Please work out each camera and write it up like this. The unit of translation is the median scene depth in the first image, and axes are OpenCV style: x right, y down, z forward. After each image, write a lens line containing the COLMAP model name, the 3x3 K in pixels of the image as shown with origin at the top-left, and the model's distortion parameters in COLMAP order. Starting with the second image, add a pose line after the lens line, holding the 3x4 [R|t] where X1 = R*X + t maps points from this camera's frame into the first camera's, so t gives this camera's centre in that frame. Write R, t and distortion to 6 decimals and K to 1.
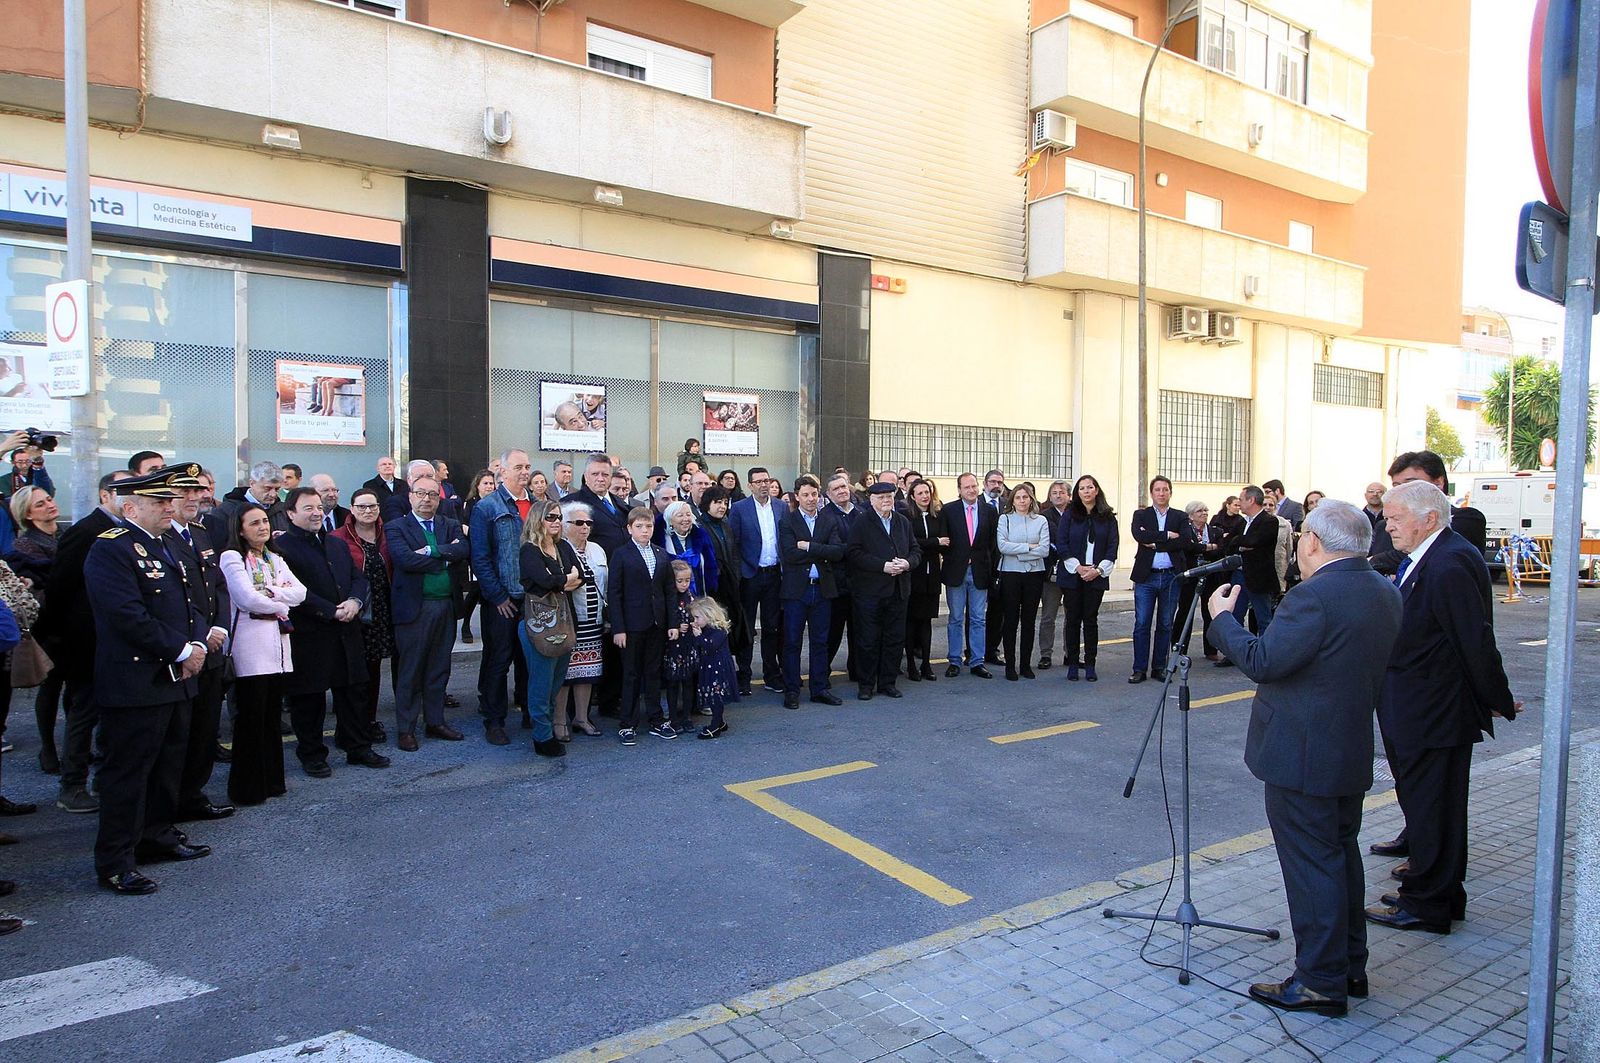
lens RADIAL K [[1038.5, 0, 808.9], [0, 1038.5, 531.2], [0, 0, 1]] dist [0.003538, -0.003904]
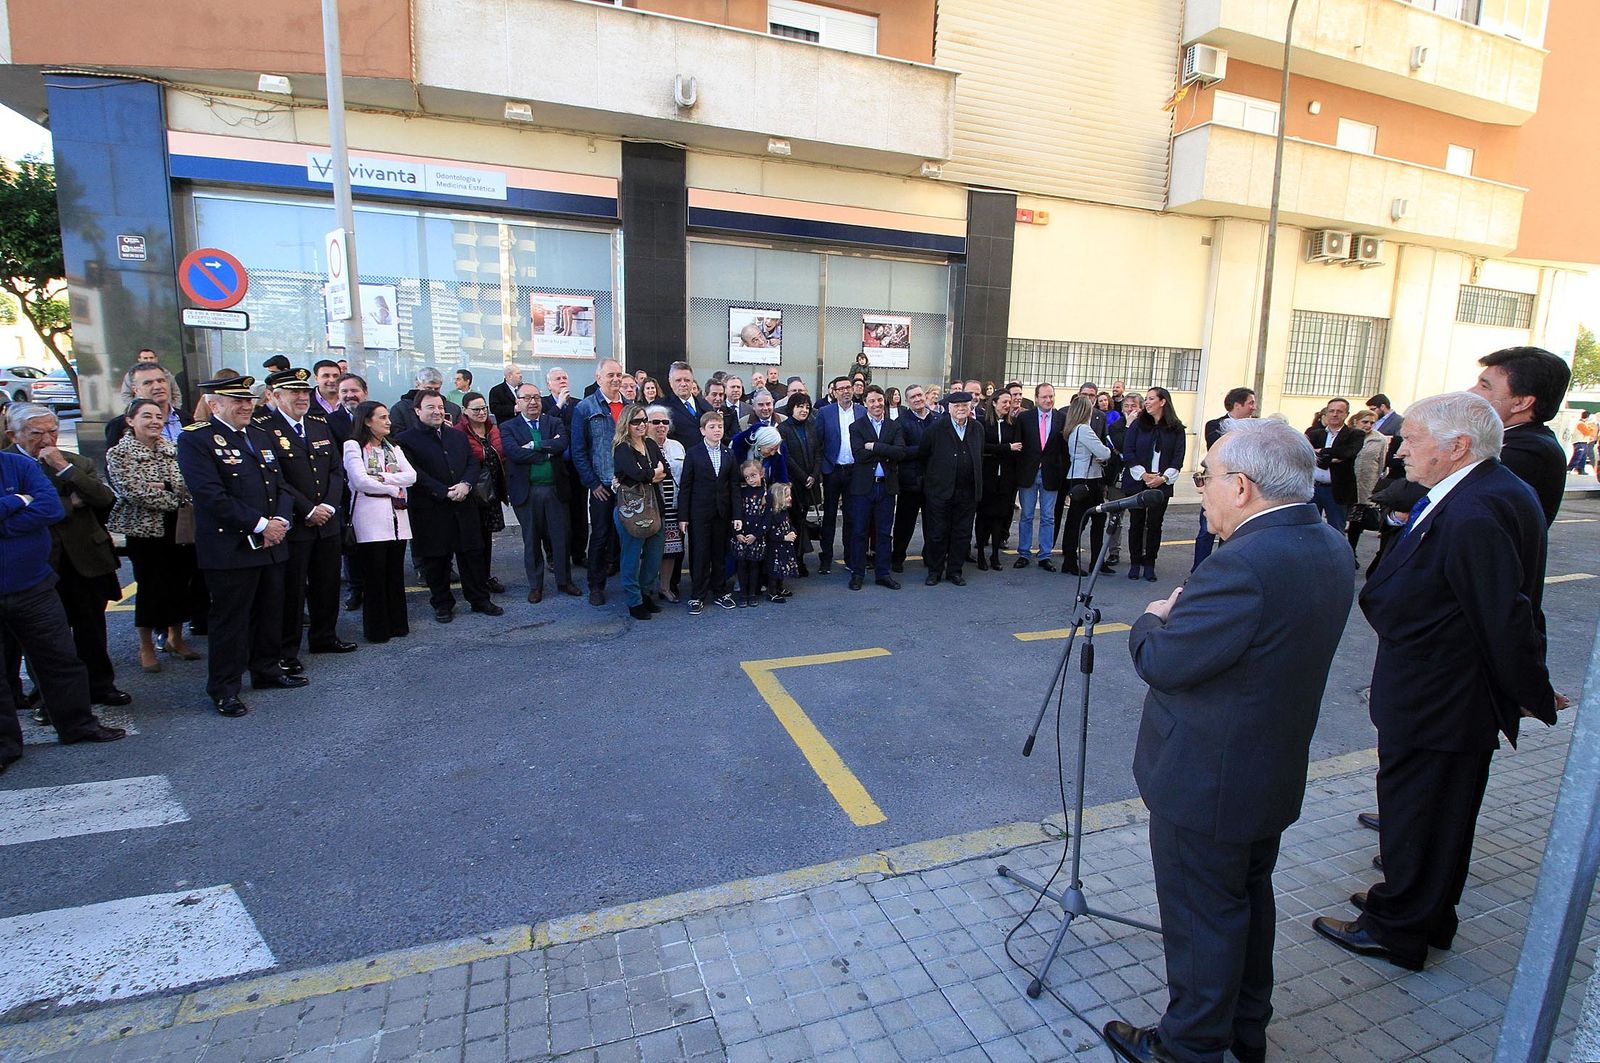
lens RADIAL K [[771.1, 0, 800.0], [0, 771.1, 531.5], [0, 0, 1]] dist [0.001514, -0.015577]
pose [[0.967615, 0.056048, -0.246131, 0.090603], [-0.022813, 0.990465, 0.135859, -0.005290], [0.251399, -0.125844, 0.959667, 0.117177]]
